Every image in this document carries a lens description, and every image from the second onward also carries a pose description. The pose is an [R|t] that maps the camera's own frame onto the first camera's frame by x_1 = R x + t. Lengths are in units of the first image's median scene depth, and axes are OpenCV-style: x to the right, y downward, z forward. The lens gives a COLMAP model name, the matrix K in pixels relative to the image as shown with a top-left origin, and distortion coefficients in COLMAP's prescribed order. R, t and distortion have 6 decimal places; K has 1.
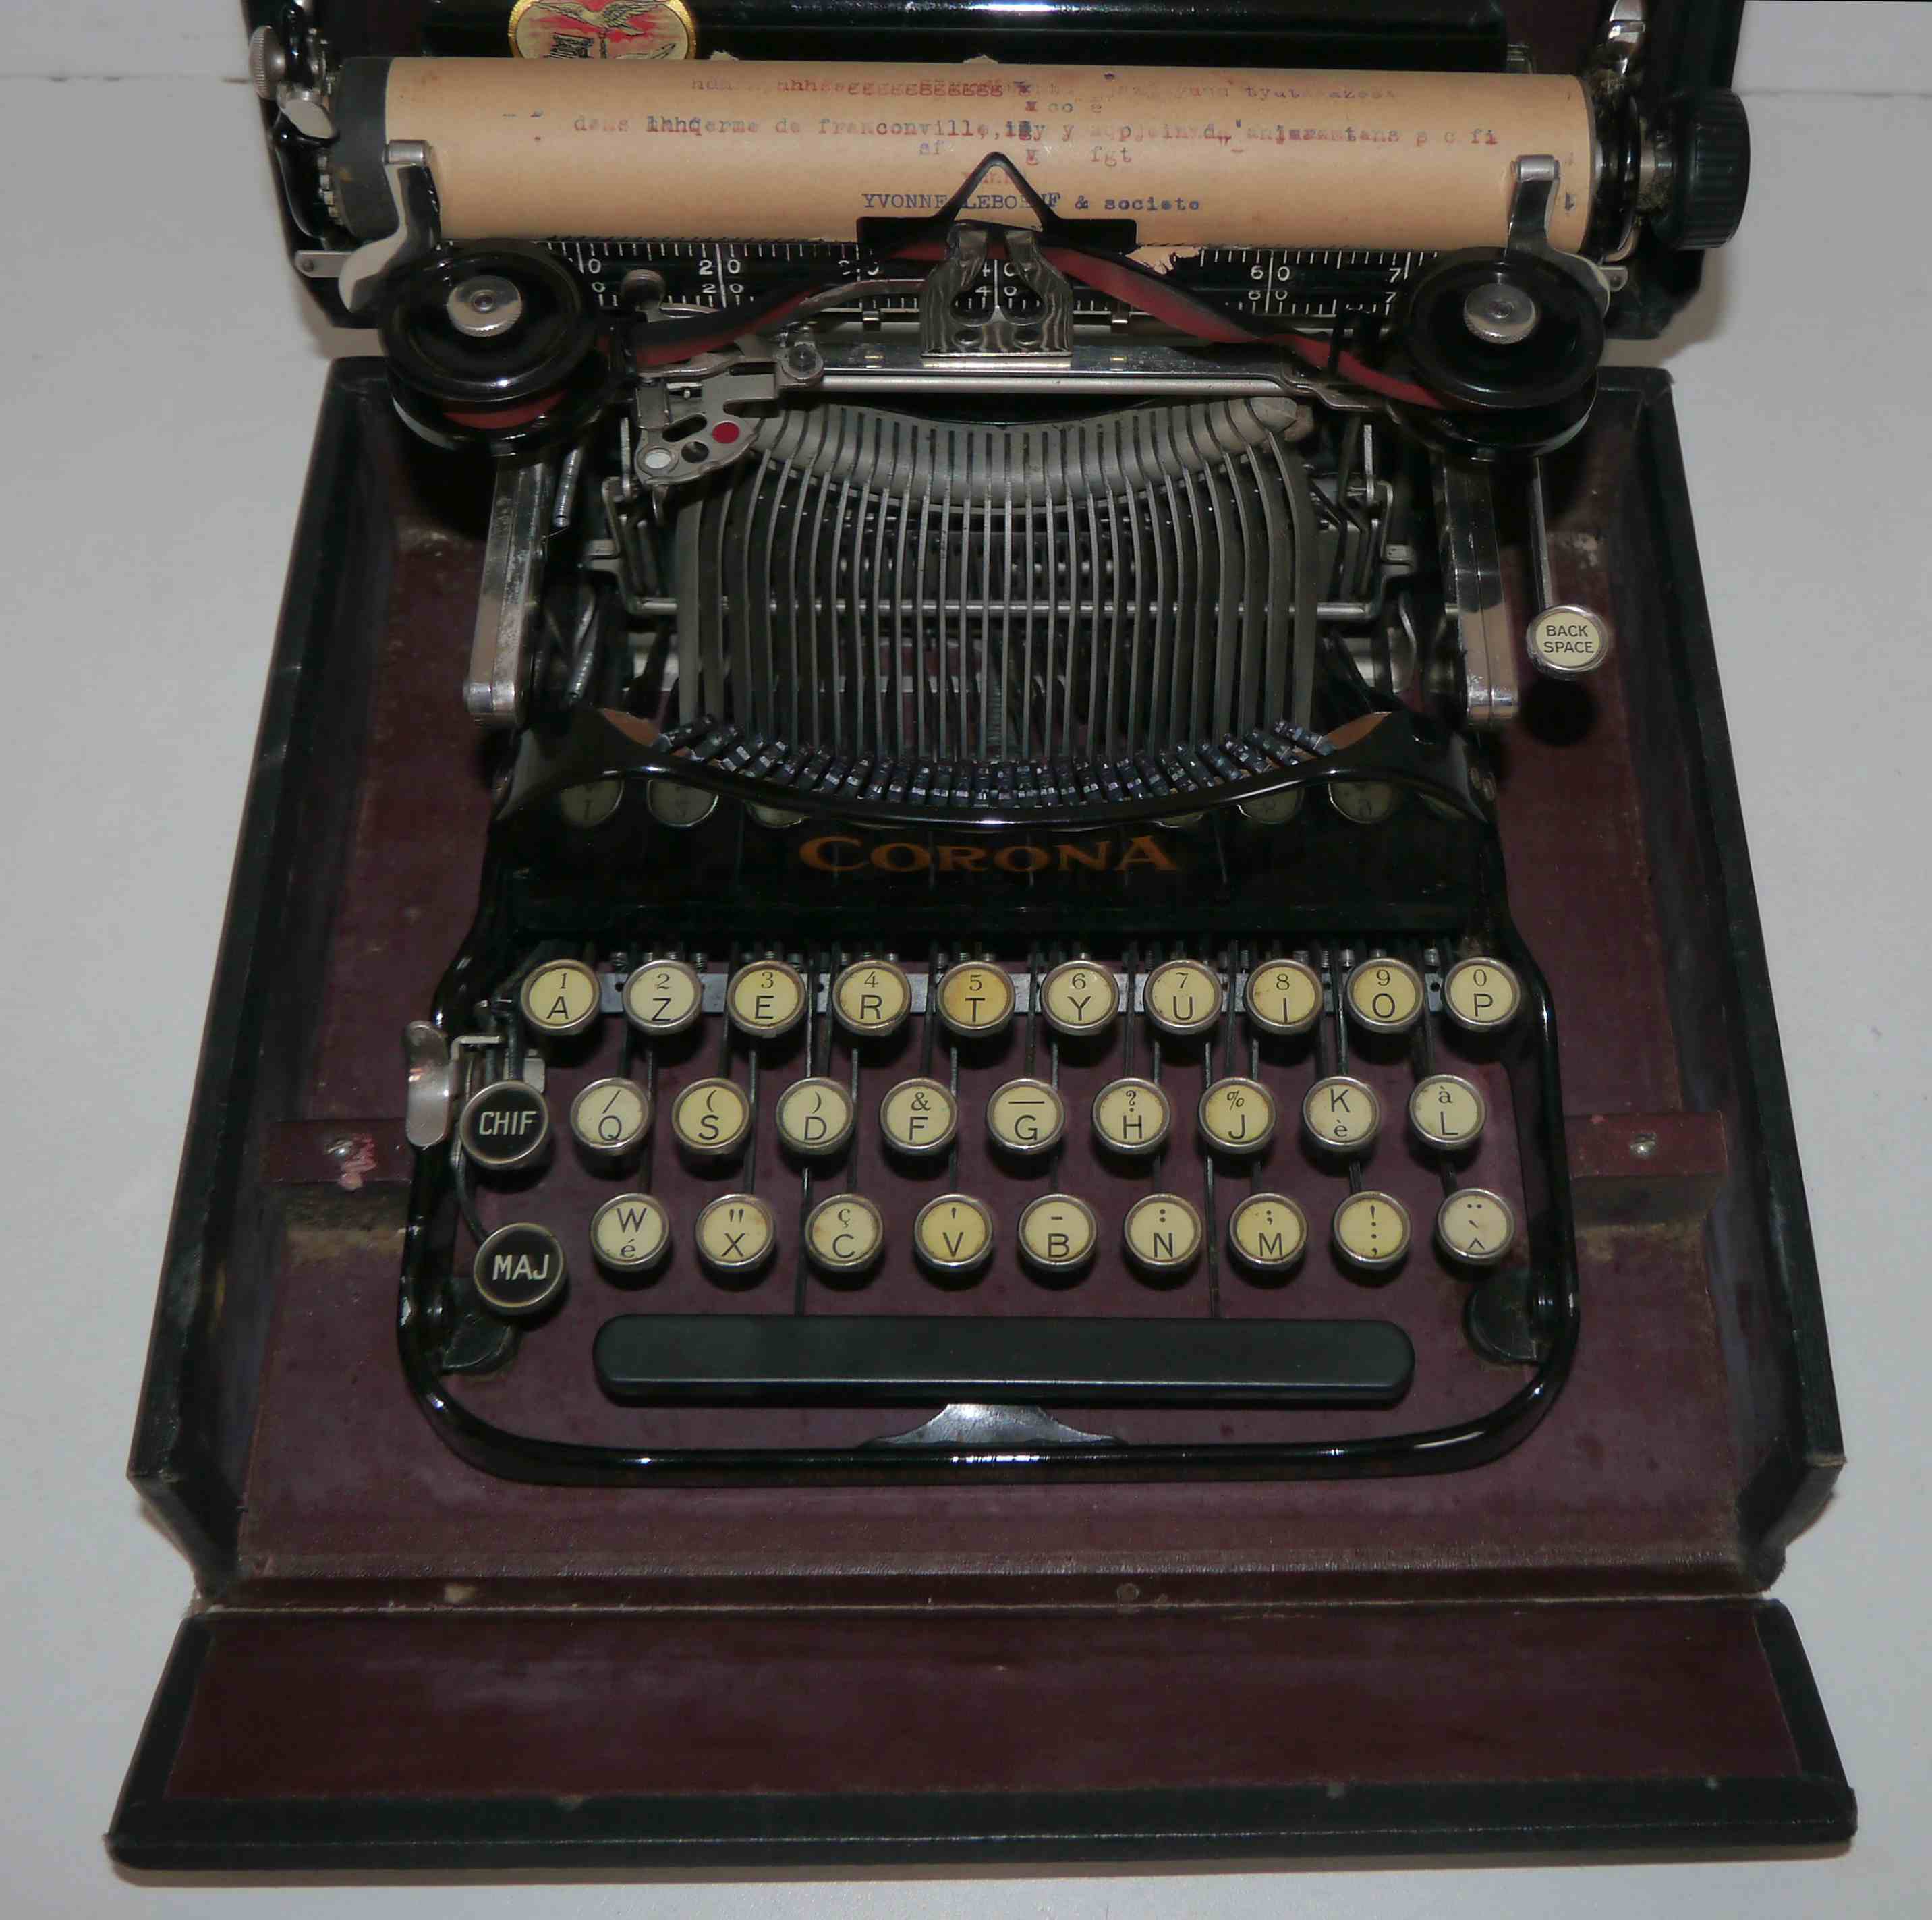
lens RADIAL K [[2594.5, 0, 1131.5], [0, 2594.5, 778.9], [0, 0, 1]] dist [-0.038827, 0.000000]
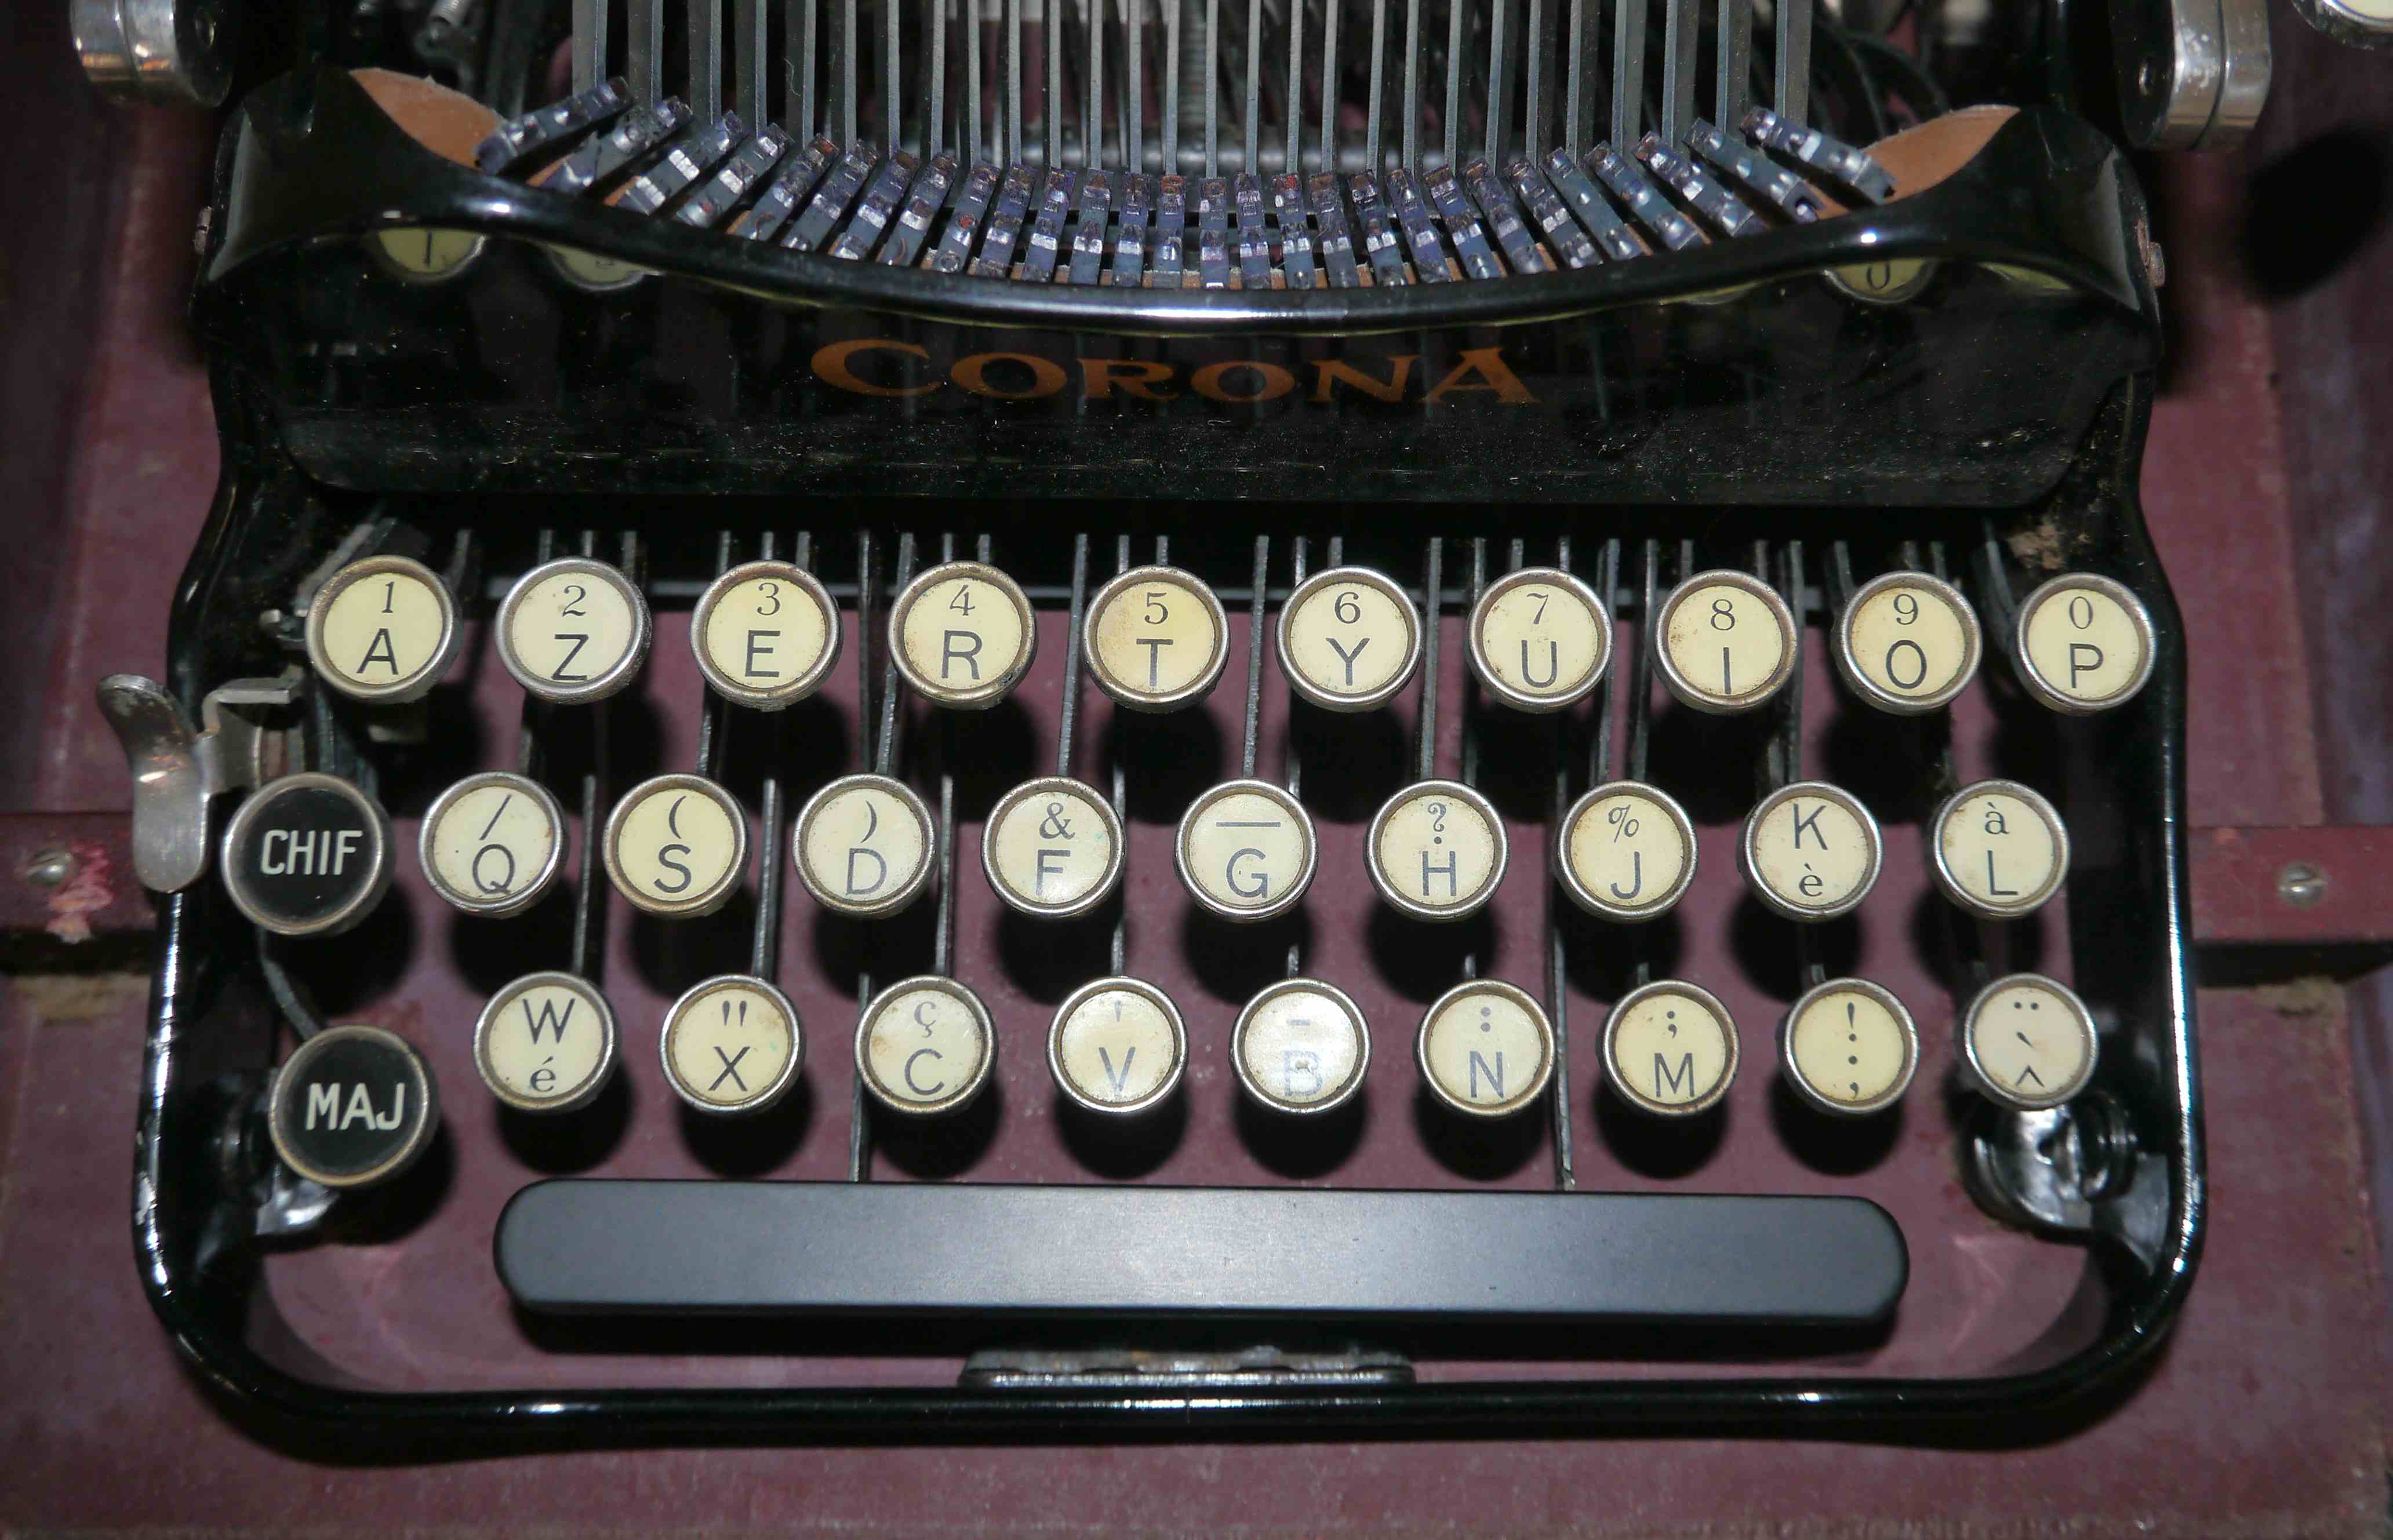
lens RADIAL K [[2249.4, 0, 1310.9], [0, 2249.4, 848.5], [0, 0, 1]] dist [-0.033403, 0.000000]
pose [[0.999826, 0.017967, 0.005113, -0.029744], [-0.018649, 0.944173, 0.328923, -0.028892], [0.001083, -0.328961, 0.944343, 0.546931]]
